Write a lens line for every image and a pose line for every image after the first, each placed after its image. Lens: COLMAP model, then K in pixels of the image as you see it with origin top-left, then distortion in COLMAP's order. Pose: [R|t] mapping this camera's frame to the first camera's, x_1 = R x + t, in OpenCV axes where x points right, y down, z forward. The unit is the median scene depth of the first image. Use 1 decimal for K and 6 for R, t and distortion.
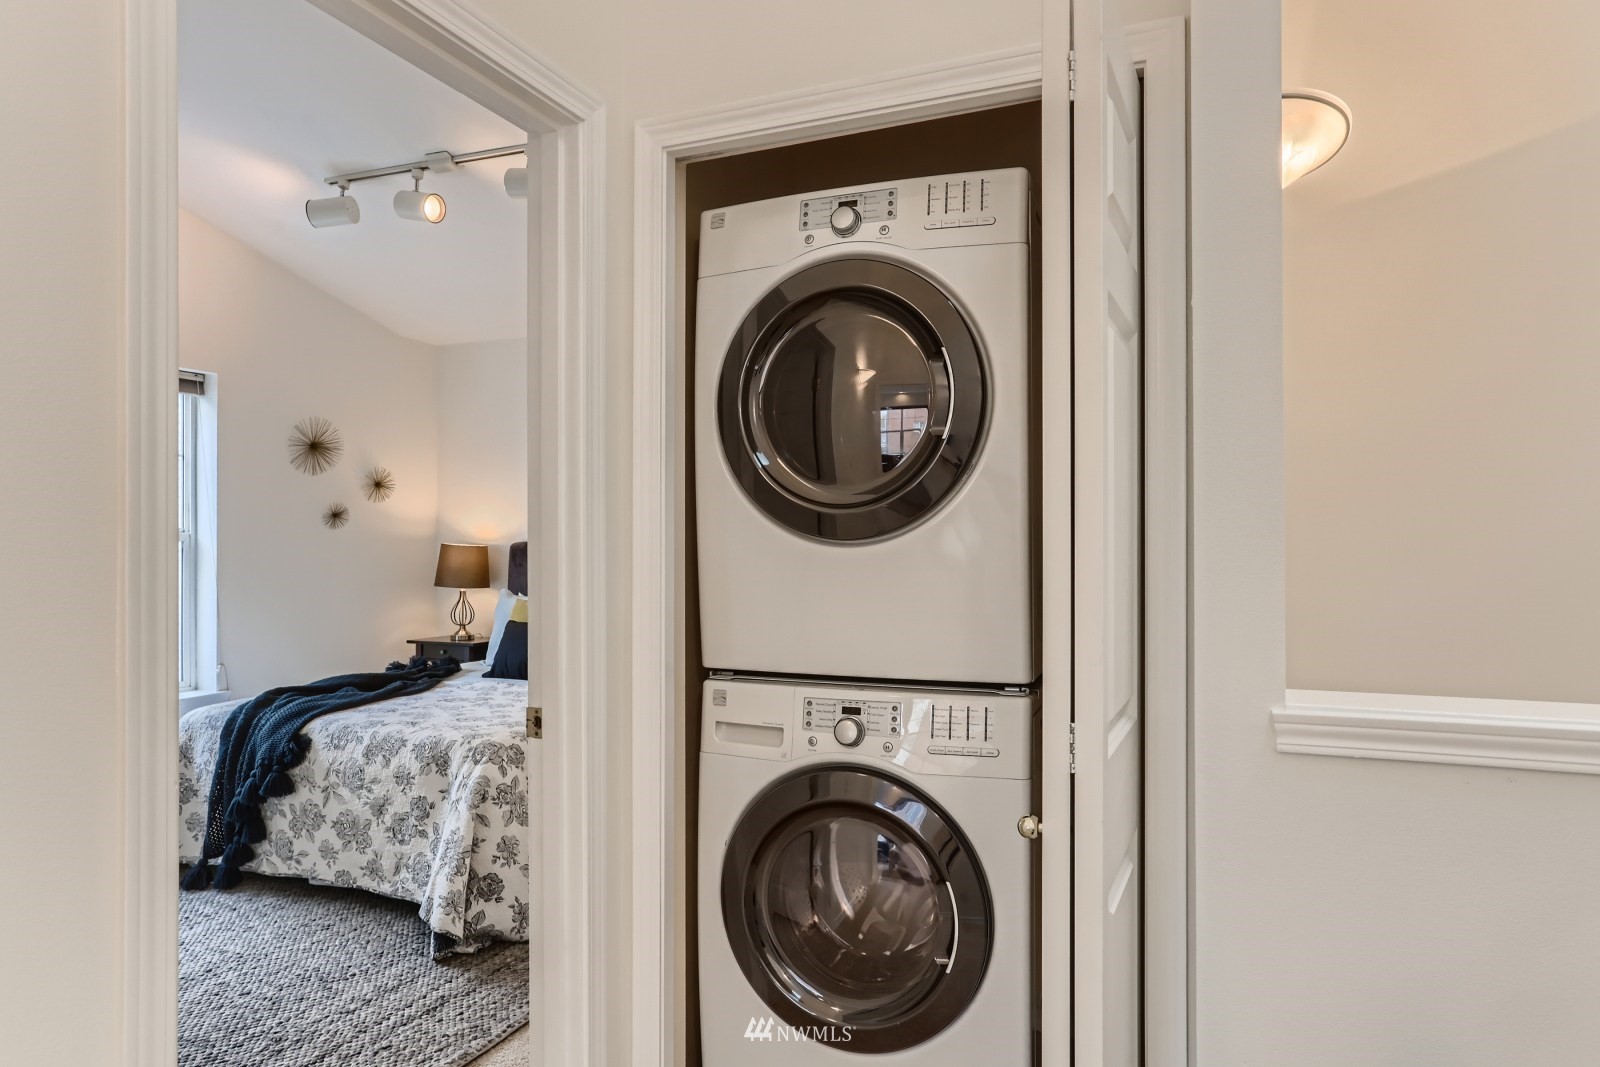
lens RADIAL K [[971.0, 0, 805.5], [0, 971.0, 542.8], [0, 0, 1]] dist [0.001166, -0.000477]
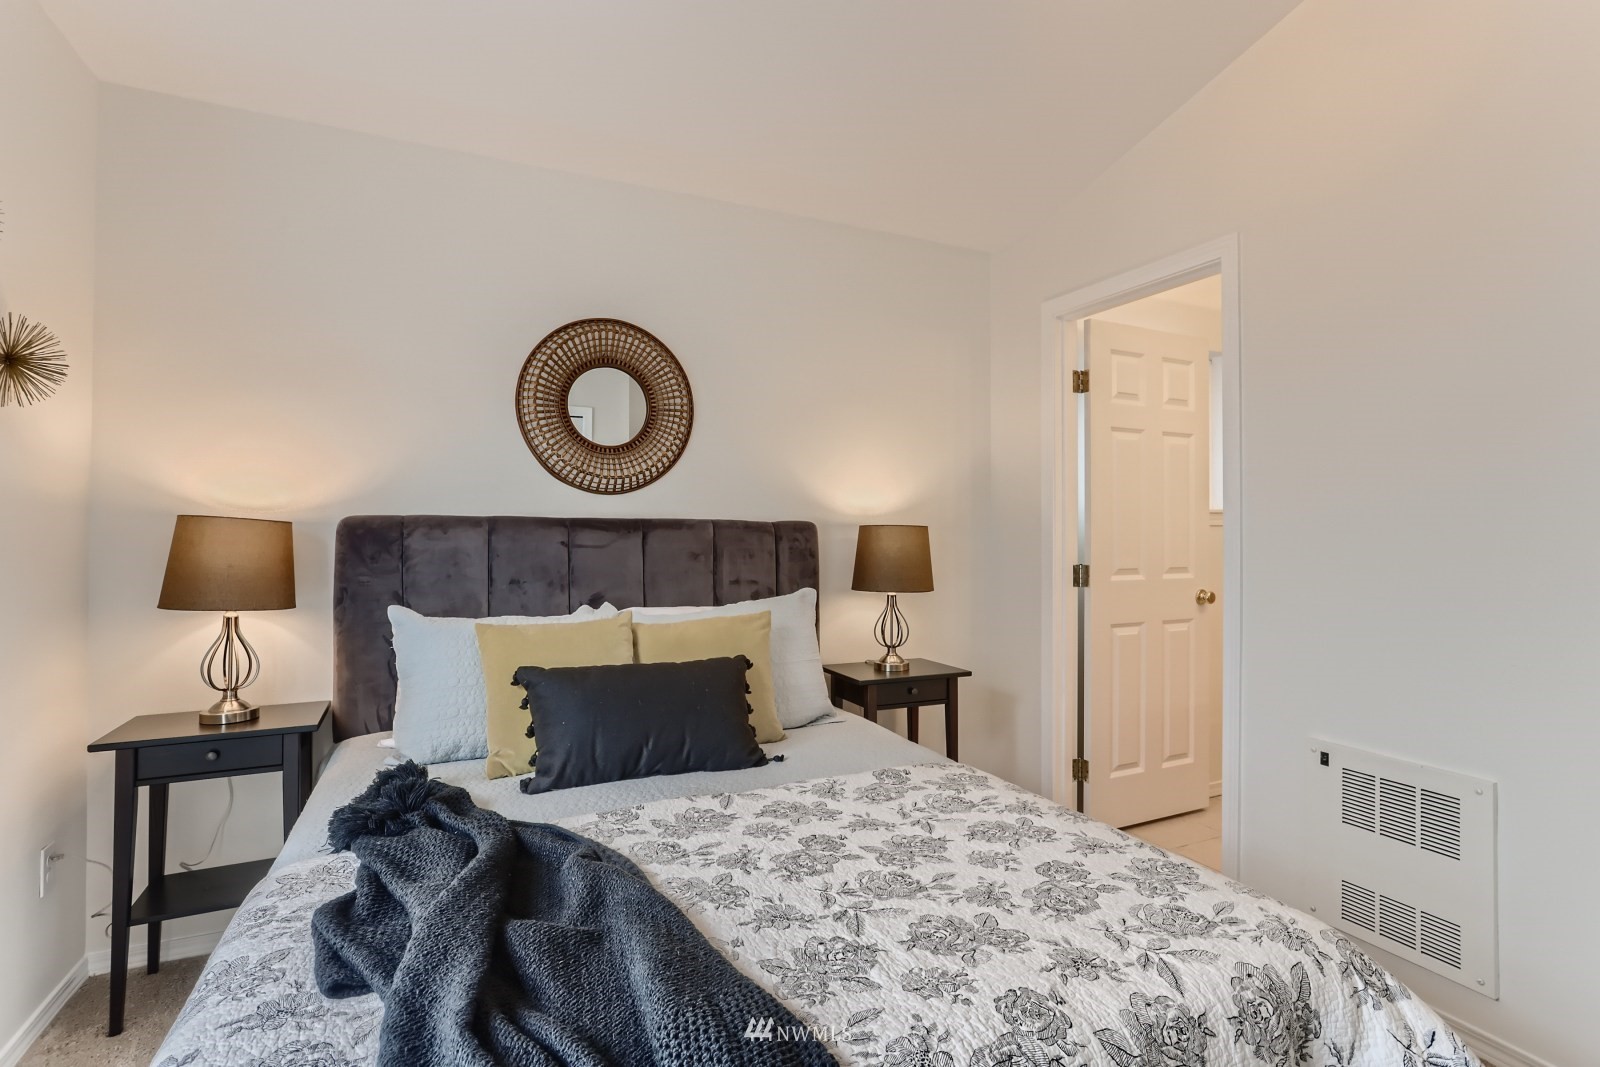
lens RADIAL K [[777.7, 0, 800.5], [0, 777.7, 527.7], [0, 0, 1]] dist [-0.034415, 0.018199]
pose [[0.678068, 0.008659, 0.734948, -0.695308], [0.003131, 0.999888, -0.014668, 0.021052], [-0.734992, 0.012247, 0.677965, 0.870221]]
